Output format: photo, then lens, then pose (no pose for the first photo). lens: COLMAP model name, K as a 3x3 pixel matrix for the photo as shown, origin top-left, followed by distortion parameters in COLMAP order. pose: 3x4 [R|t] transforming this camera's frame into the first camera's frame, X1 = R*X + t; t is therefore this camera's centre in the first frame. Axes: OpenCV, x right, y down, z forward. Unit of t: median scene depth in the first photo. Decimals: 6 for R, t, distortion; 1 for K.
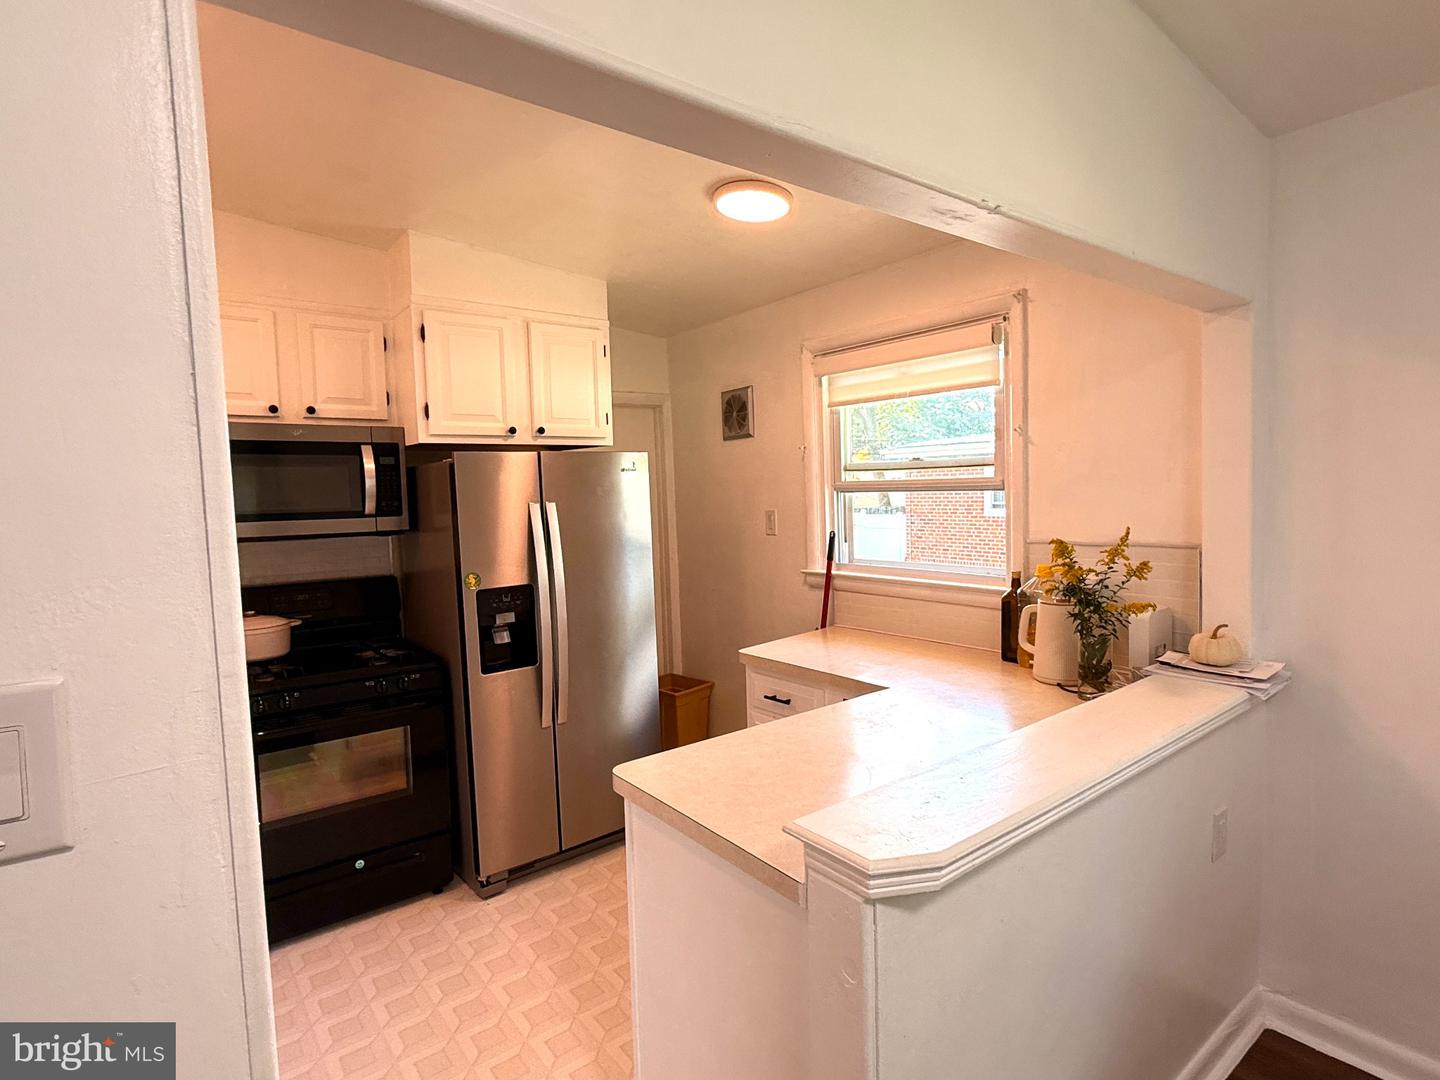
lens RADIAL K [[754.9, 0, 718.7], [0, 754.9, 540.6], [0, 0, 1]] dist [-0.001529, -0.000351]
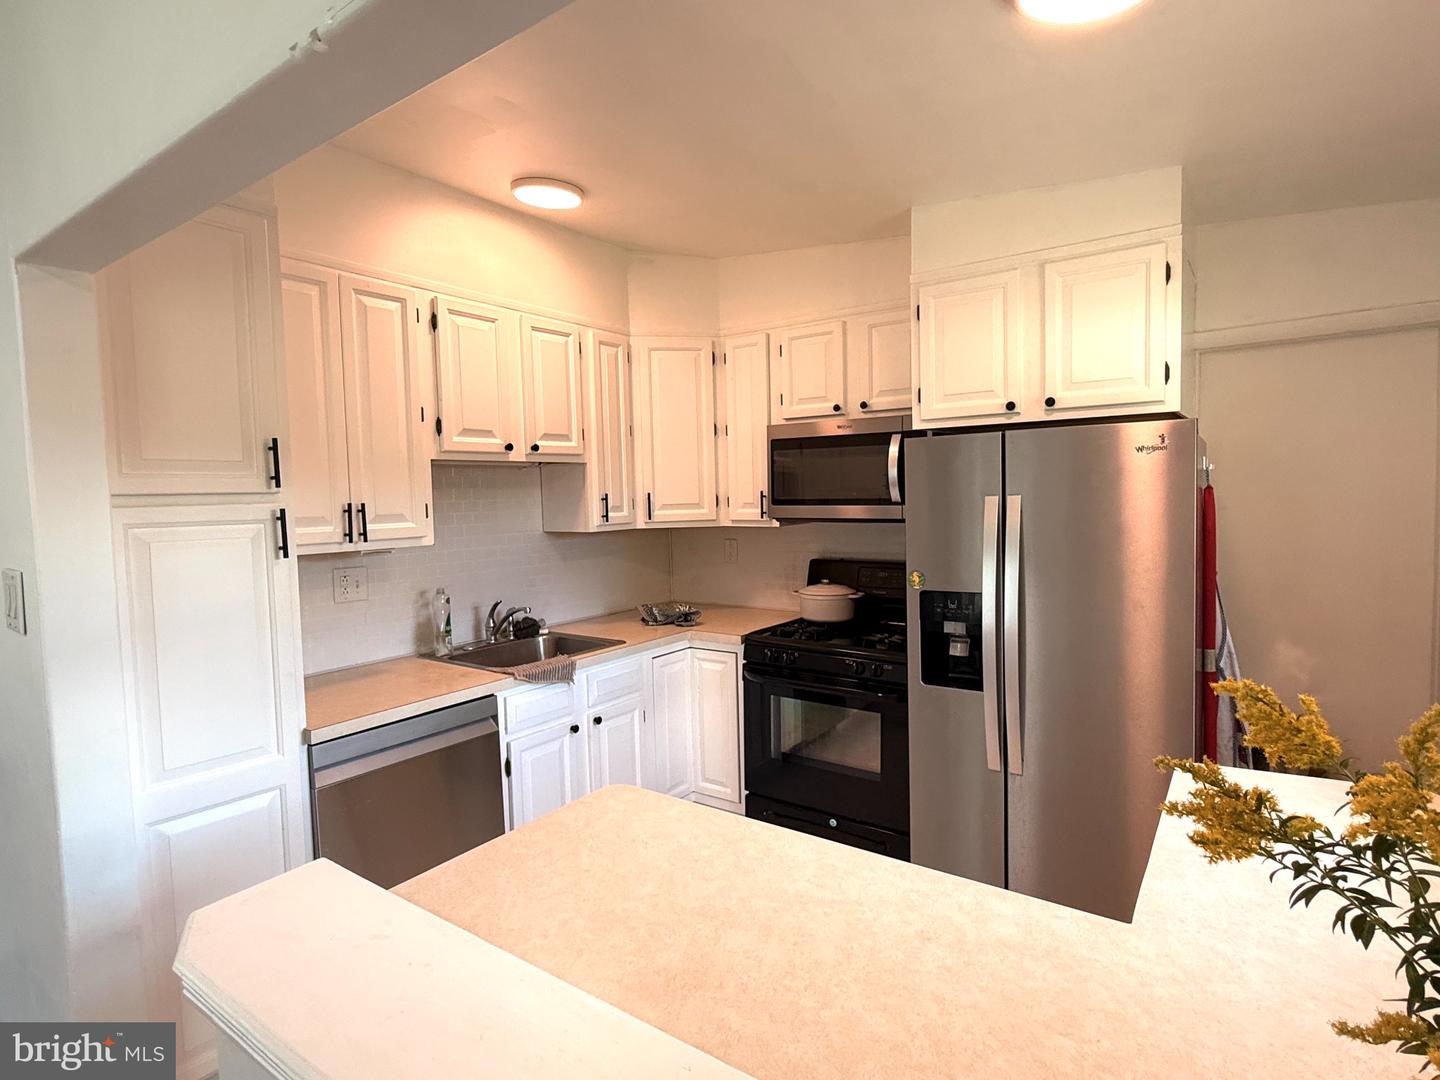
lens RADIAL K [[754.9, 0, 722.2], [0, 754.9, 534.8], [0, 0, 1]] dist [-0.001529, -0.000351]
pose [[0.291245, 0.078725, -0.953404, 0.449660], [-0.044293, 0.996649, 0.068765, -0.050470], [0.955622, 0.022201, 0.293756, 0.476959]]
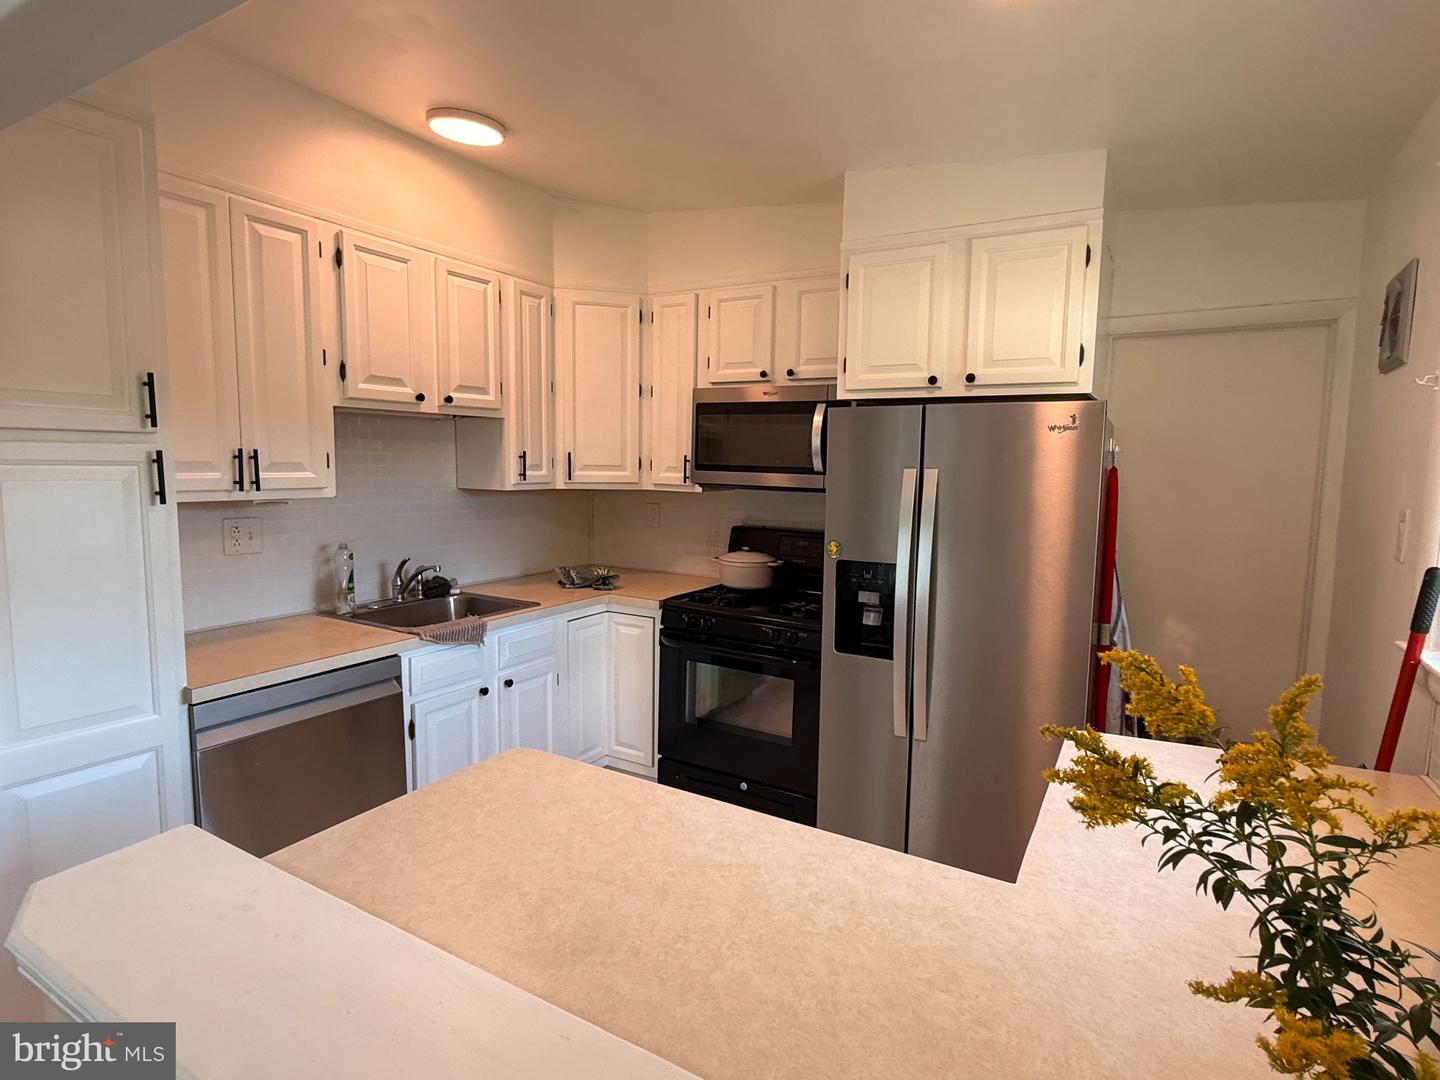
lens RADIAL K [[754.9, 0, 720.8], [0, 754.9, 536.8], [0, 0, 1]] dist [-0.001529, -0.000351]
pose [[0.375896, 0.133367, -0.917014, 0.442161], [-0.086519, 0.990317, 0.108563, -0.046845], [0.922614, 0.038531, 0.383795, 0.489405]]
